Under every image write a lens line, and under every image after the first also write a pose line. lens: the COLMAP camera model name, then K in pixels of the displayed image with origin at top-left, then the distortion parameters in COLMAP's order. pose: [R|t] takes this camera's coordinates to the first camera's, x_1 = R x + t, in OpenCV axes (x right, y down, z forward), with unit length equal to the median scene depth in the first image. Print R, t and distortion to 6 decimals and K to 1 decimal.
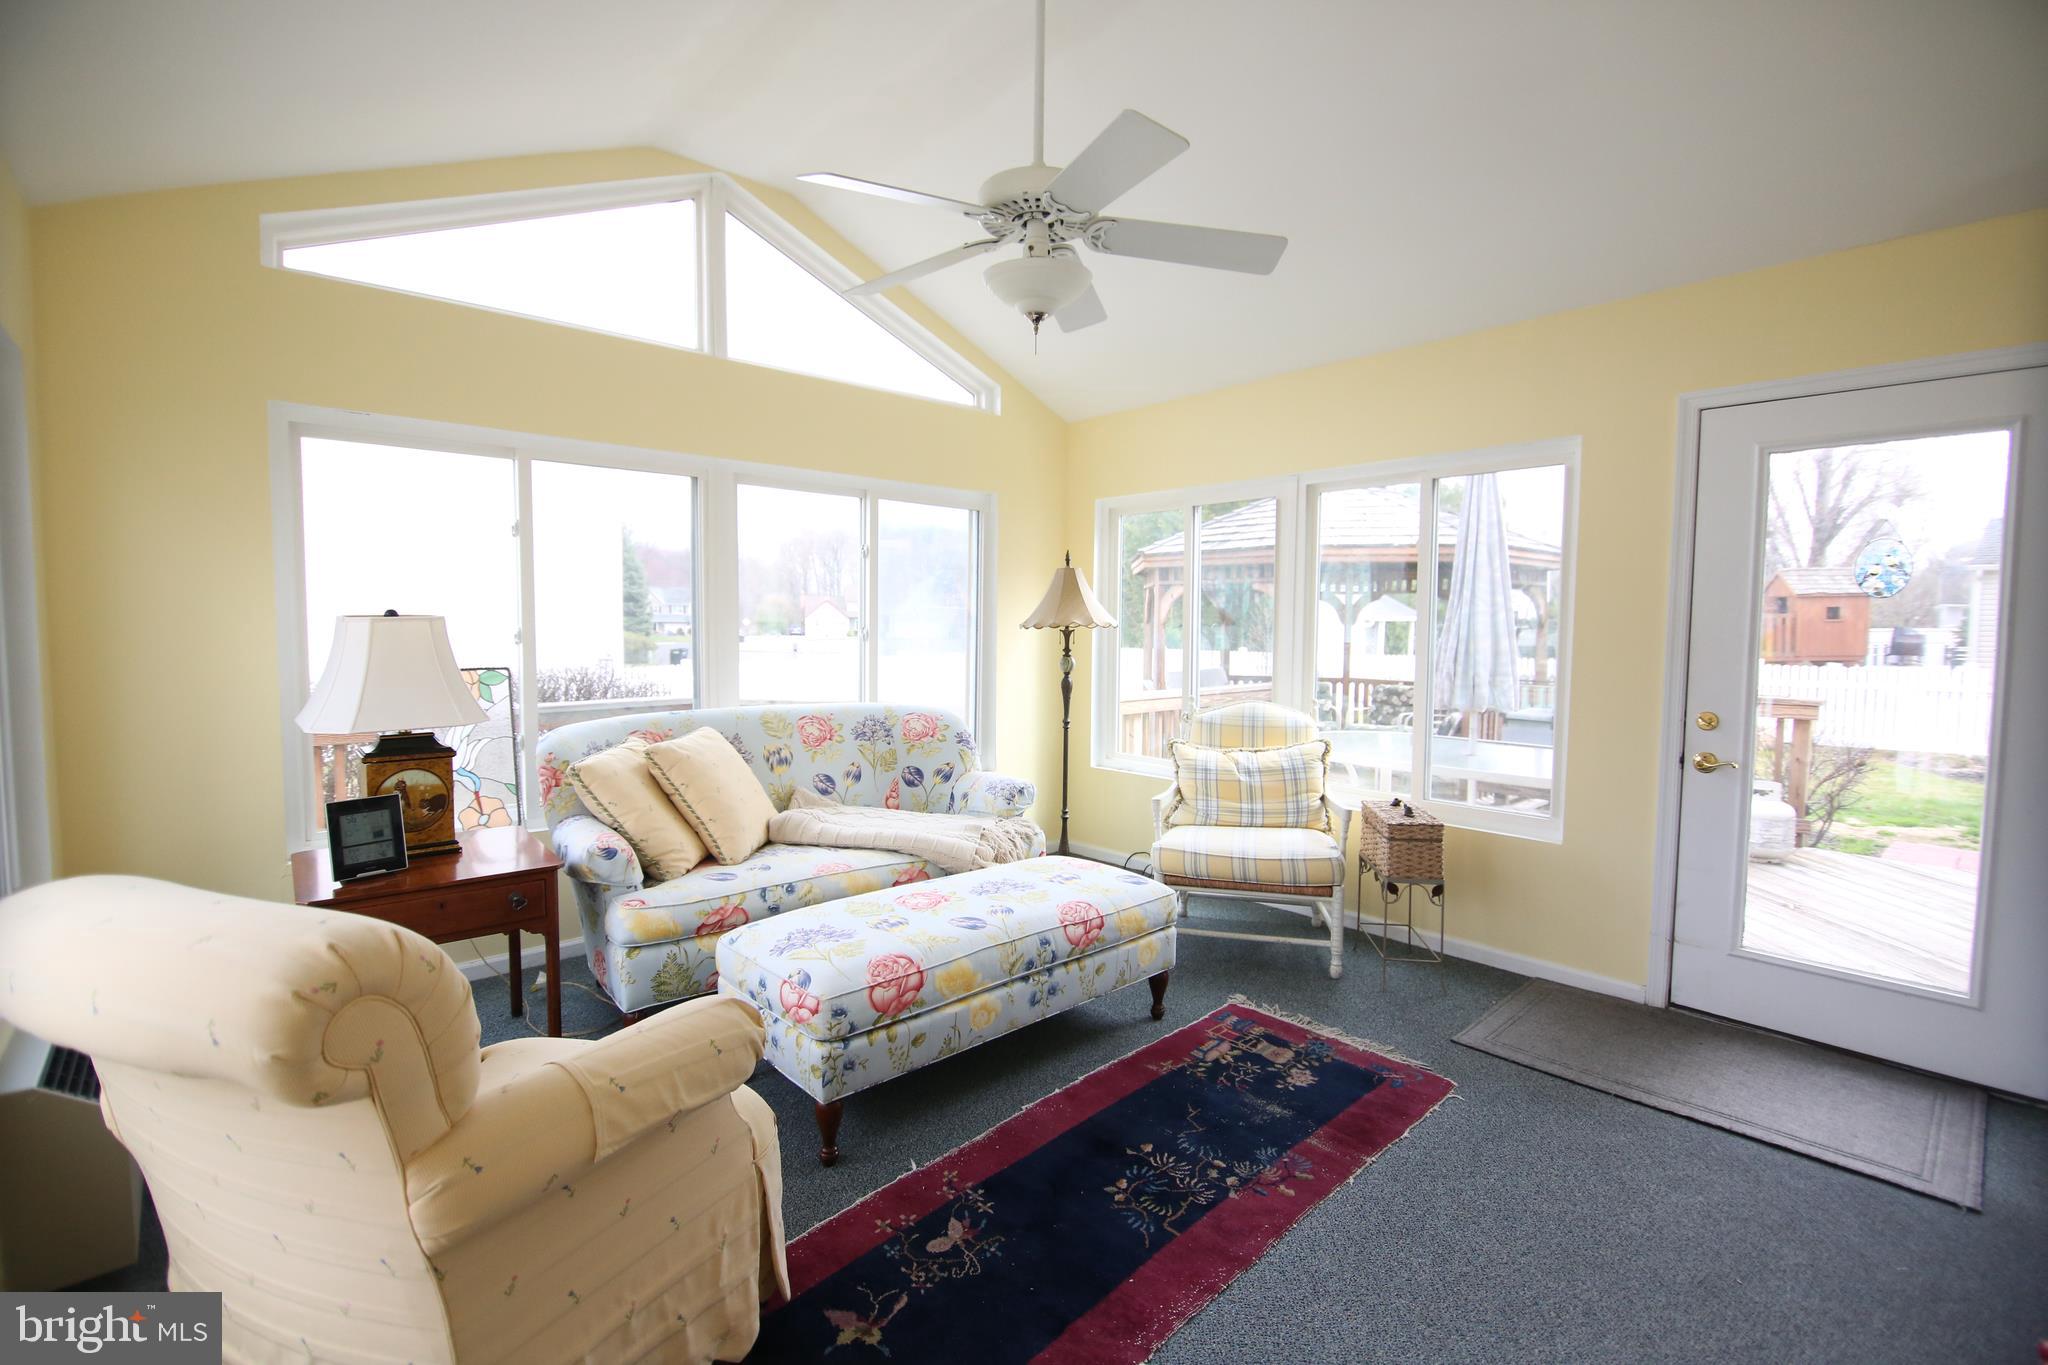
lens RADIAL K [[911.1, 0, 1018.2], [0, 911.1, 681.9], [0, 0, 1]] dist [-0.005204, -0.009169]
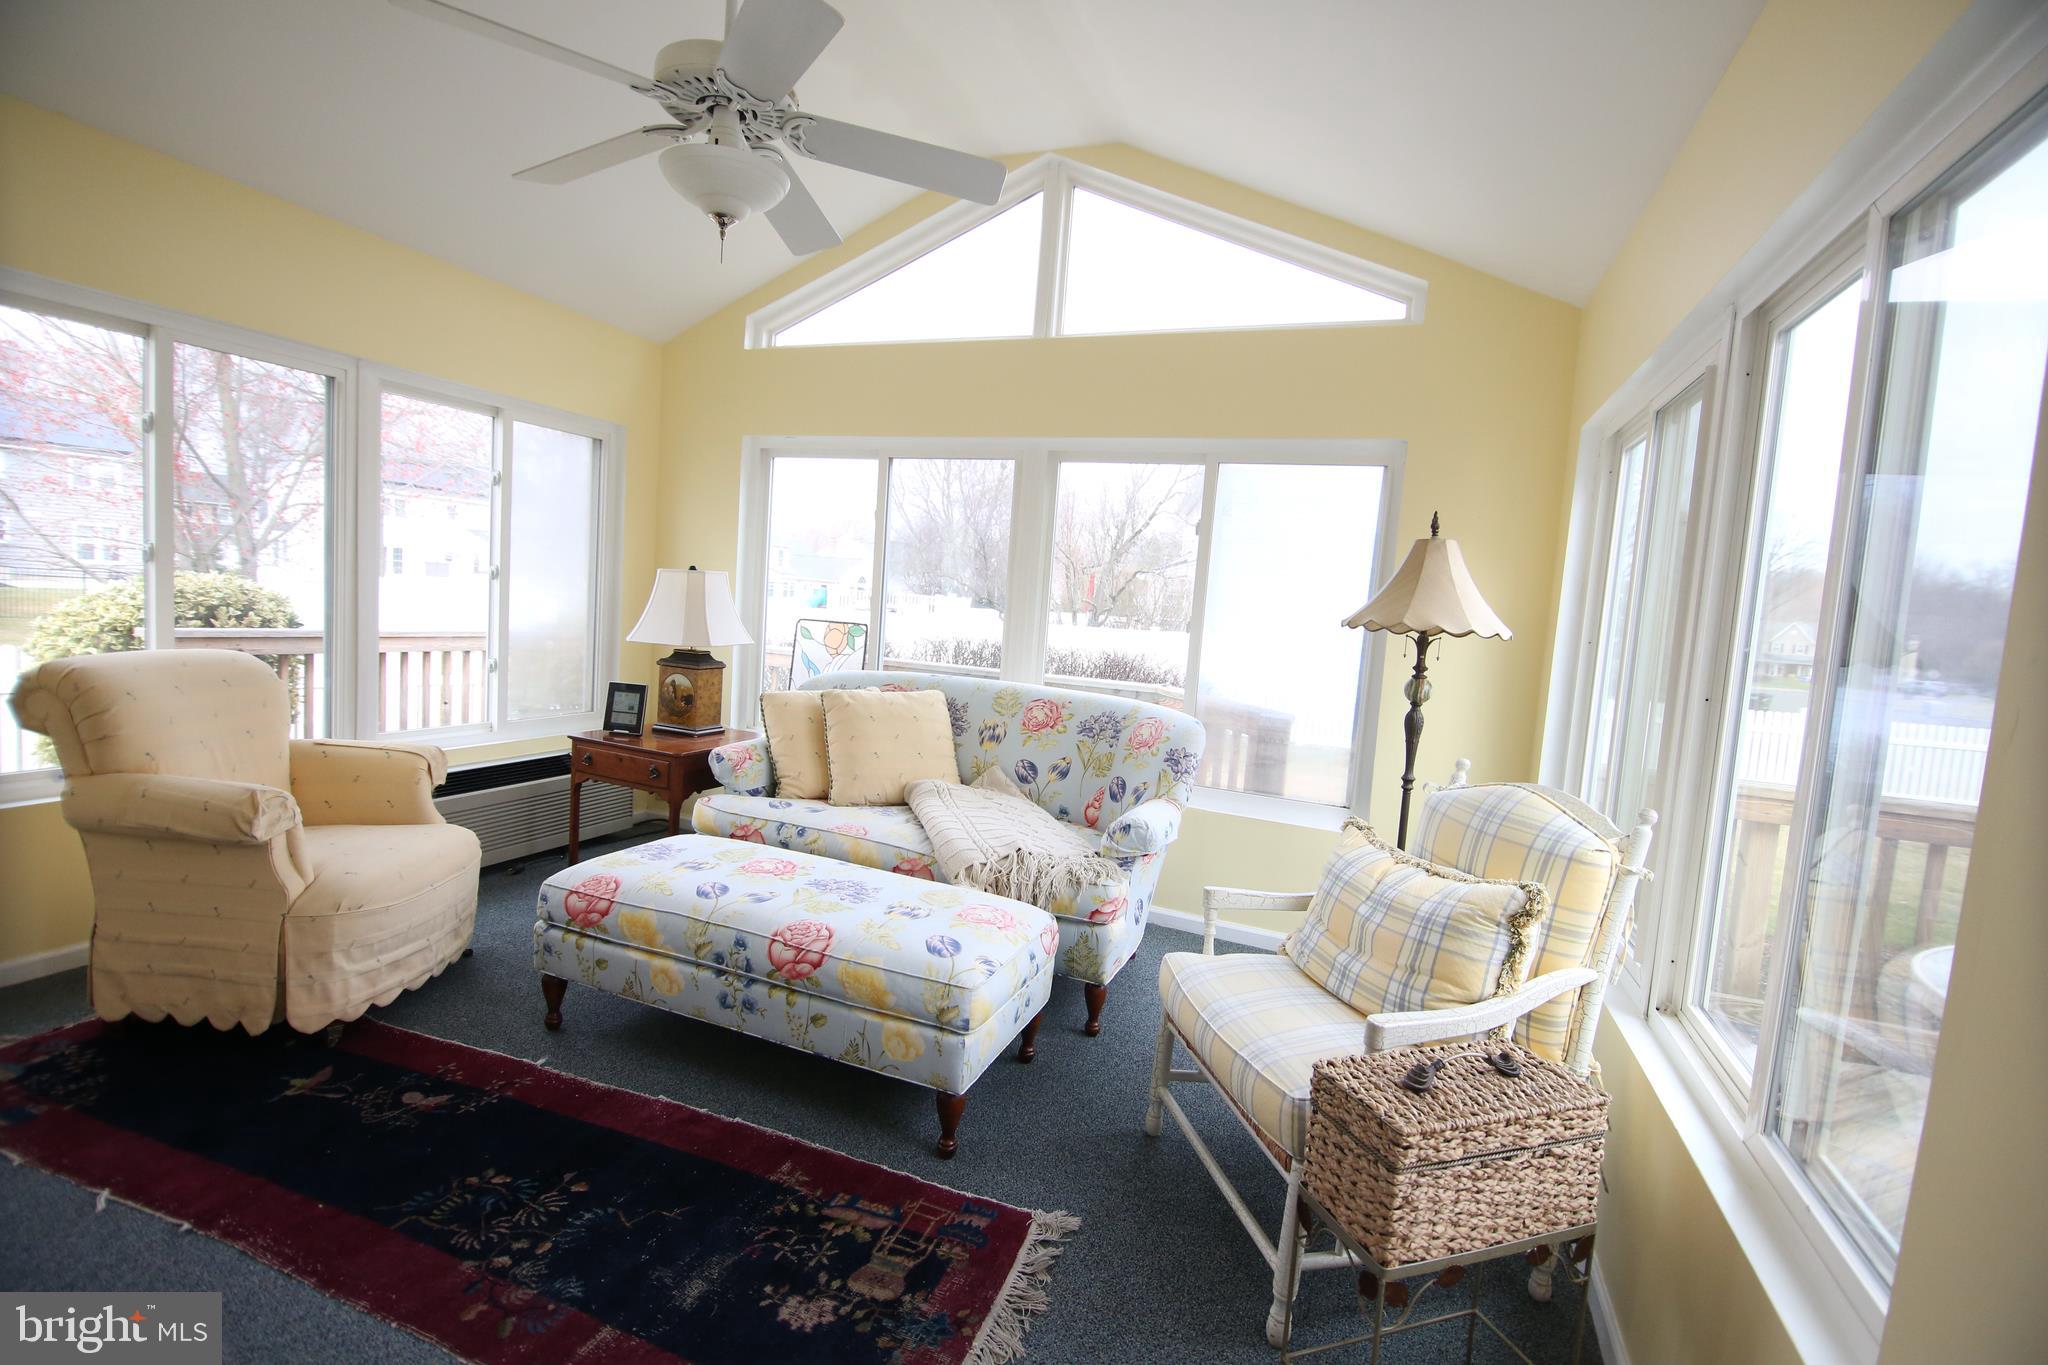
lens RADIAL K [[911.1, 0, 1020.0], [0, 911.1, 679.7], [0, 0, 1]] dist [-0.005204, -0.009169]
pose [[0.444215, 0.103548, -0.889916, 0.814478], [-0.130194, 0.990215, 0.050231, -0.036326], [0.886410, 0.093549, 0.453350, 0.751618]]
